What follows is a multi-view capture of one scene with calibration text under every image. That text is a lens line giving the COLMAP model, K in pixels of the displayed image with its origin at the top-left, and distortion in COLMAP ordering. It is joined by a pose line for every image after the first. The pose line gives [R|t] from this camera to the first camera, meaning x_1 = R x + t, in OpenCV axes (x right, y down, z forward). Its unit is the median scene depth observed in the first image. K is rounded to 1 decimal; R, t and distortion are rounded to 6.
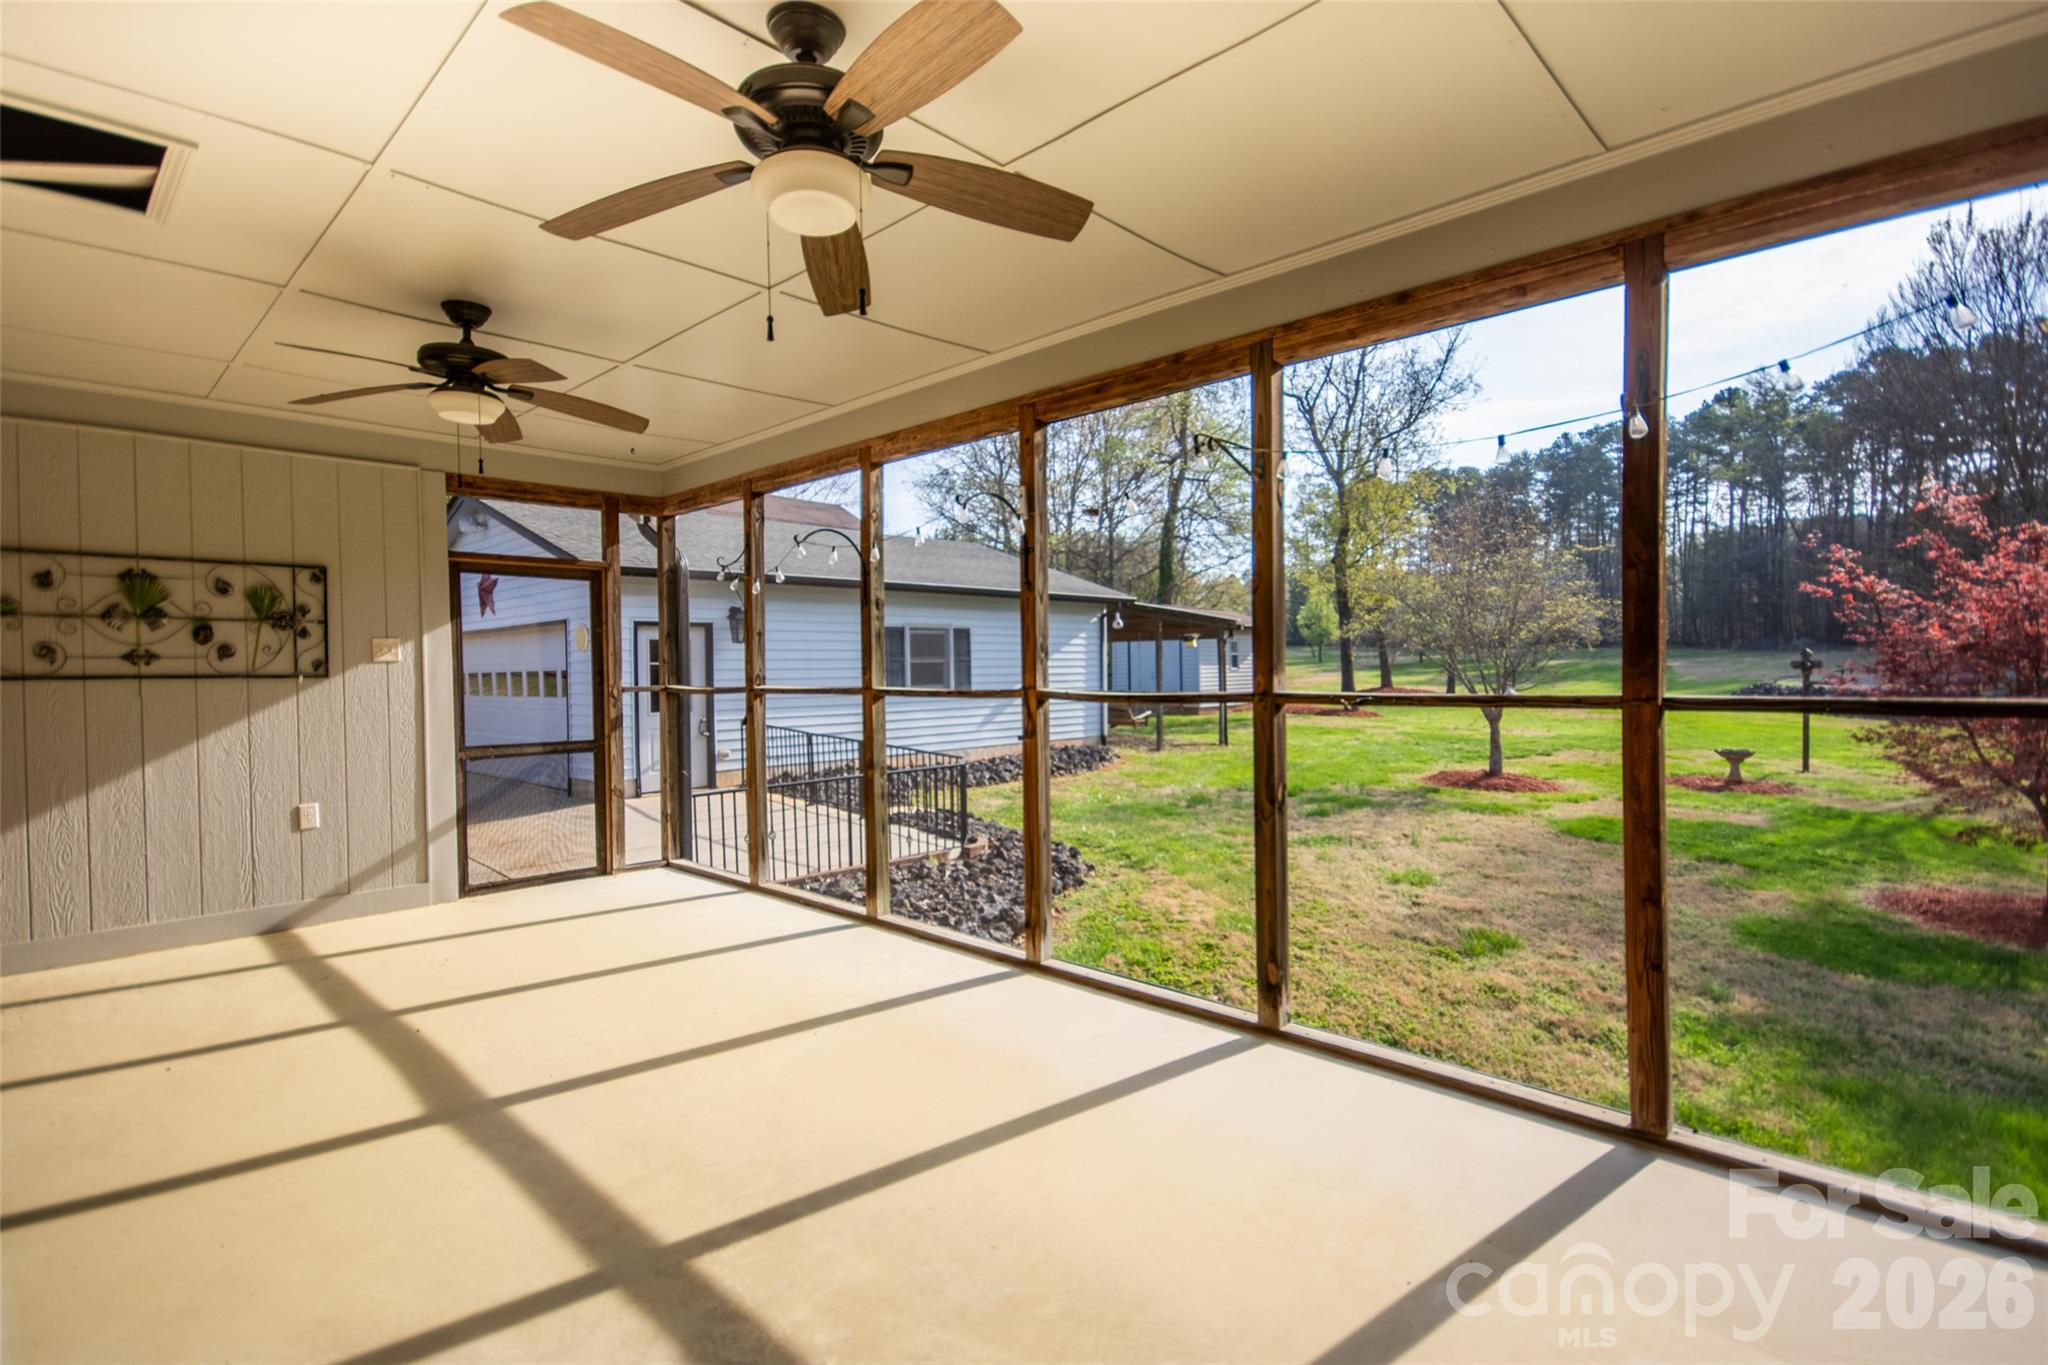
lens RADIAL K [[992.0, 0, 1026.0], [0, 992.0, 681.9], [0, 0, 1]] dist [-0.003177, -0.000296]
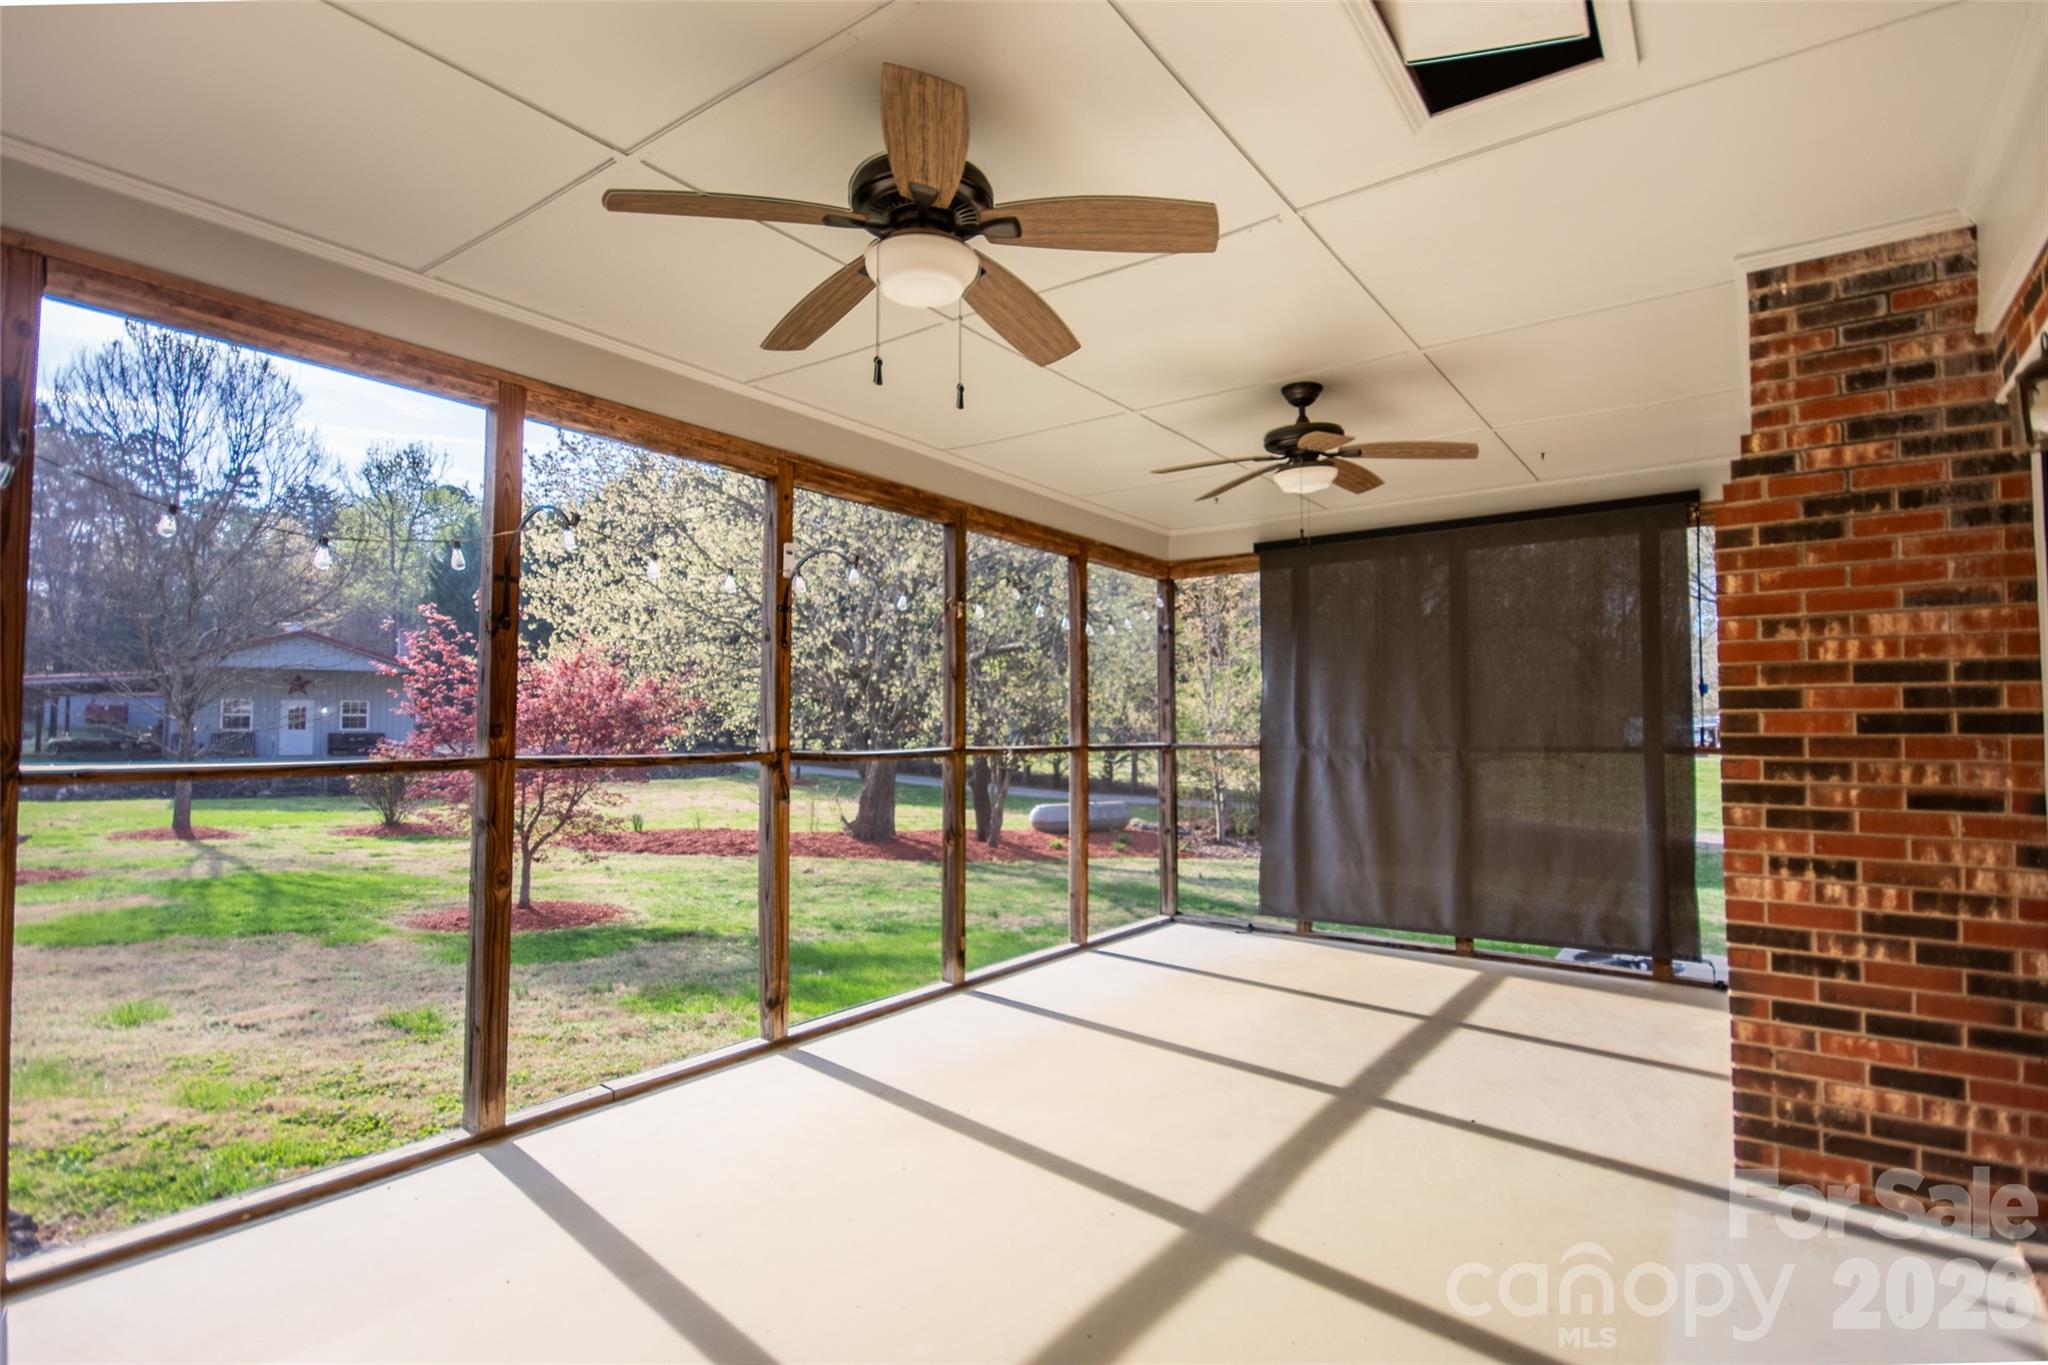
lens RADIAL K [[992.0, 0, 1026.5], [0, 992.0, 688.2], [0, 0, 1]] dist [-0.003177, -0.000296]
pose [[-0.147027, 0.051088, 0.987812, -0.743135], [0.010026, 0.998691, -0.050158, -0.013962], [-0.989082, 0.002530, -0.147347, 0.660714]]
